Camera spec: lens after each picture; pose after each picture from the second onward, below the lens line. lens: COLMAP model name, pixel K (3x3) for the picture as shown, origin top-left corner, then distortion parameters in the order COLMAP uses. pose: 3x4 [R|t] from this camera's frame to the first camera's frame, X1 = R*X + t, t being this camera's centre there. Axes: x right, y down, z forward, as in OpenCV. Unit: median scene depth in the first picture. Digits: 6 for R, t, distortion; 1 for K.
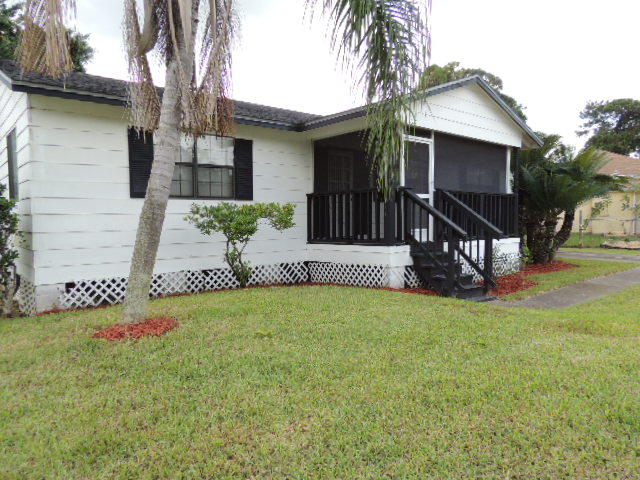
lens RADIAL K [[460.9, 0, 320.0], [0, 460.9, 240.0], [0, 0, 1]] dist [-0.016742, -0.004691]
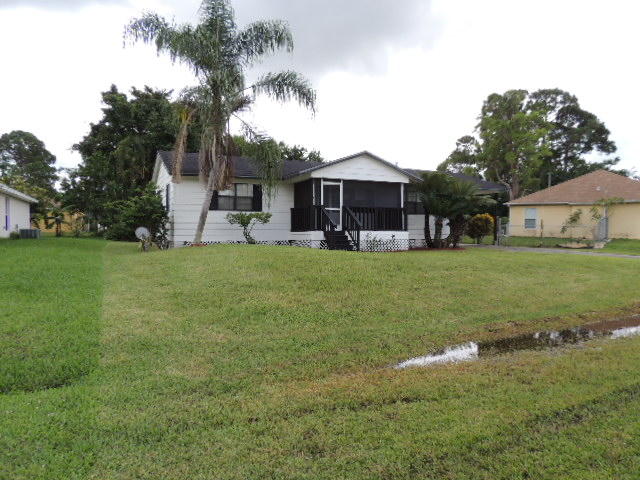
lens RADIAL K [[458.0, 0, 320.0], [0, 458.0, 240.0], [0, 0, 1]] dist [-0.020290, 0.005989]
pose [[0.965643, 0.014865, -0.259447, 0.723348], [-0.021503, 0.999510, -0.022765, 0.099869], [0.258981, 0.027561, 0.965489, -1.101584]]
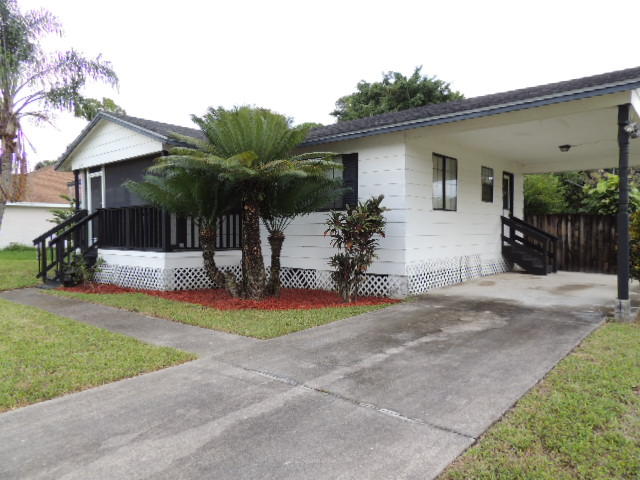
lens RADIAL K [[460.9, 0, 320.0], [0, 460.9, 240.0], [0, 0, 1]] dist [-0.016742, -0.004691]
pose [[0.150114, 0.024473, -0.988366, 1.705624], [-0.043725, 0.998880, 0.018092, -0.073346], [0.987701, 0.040501, 0.151016, 1.472058]]
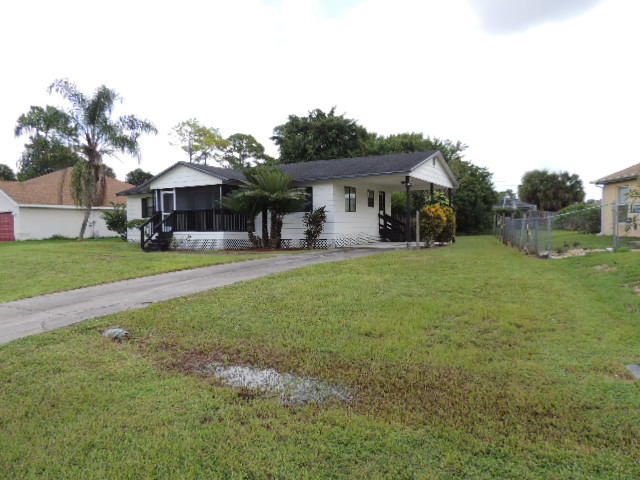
lens RADIAL K [[460.9, 0, 320.0], [0, 460.9, 240.0], [0, 0, 1]] dist [-0.016742, -0.004691]
pose [[0.330089, 0.025243, -0.943612, 2.973382], [-0.033303, 0.999331, 0.015084, -0.015215], [0.943362, 0.026446, 0.330709, 0.953974]]
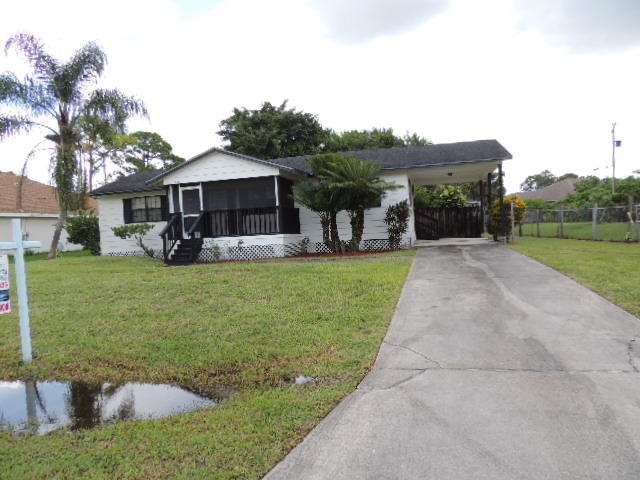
lens RADIAL K [[458.0, 0, 320.0], [0, 458.0, 240.0], [0, 0, 1]] dist [-0.020290, 0.005989]
pose [[0.580924, -0.006615, -0.813931, 2.190308], [0.013485, 0.999908, 0.001499, 0.016494], [0.813846, -0.011847, 0.580960, 0.285235]]
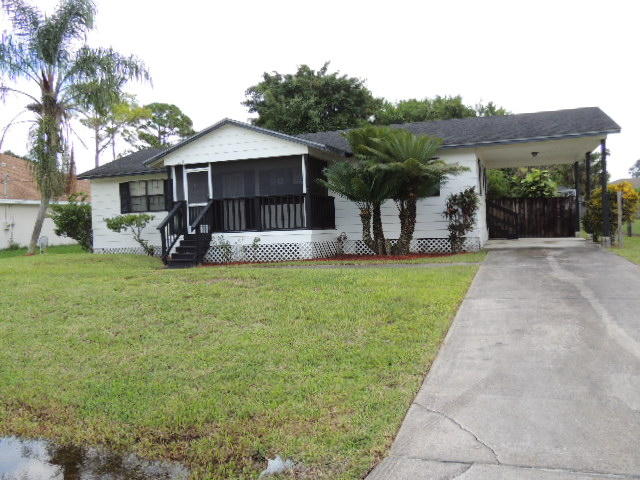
lens RADIAL K [[555.0, 0, 320.0], [0, 555.0, 240.0], [0, 0, 1]] dist [-0.013045, -0.013183]
pose [[0.501647, 0.009780, -0.865017, 2.120154], [-0.002073, 0.999947, 0.010104, 0.007793], [0.865070, -0.003276, 0.501640, 0.389911]]
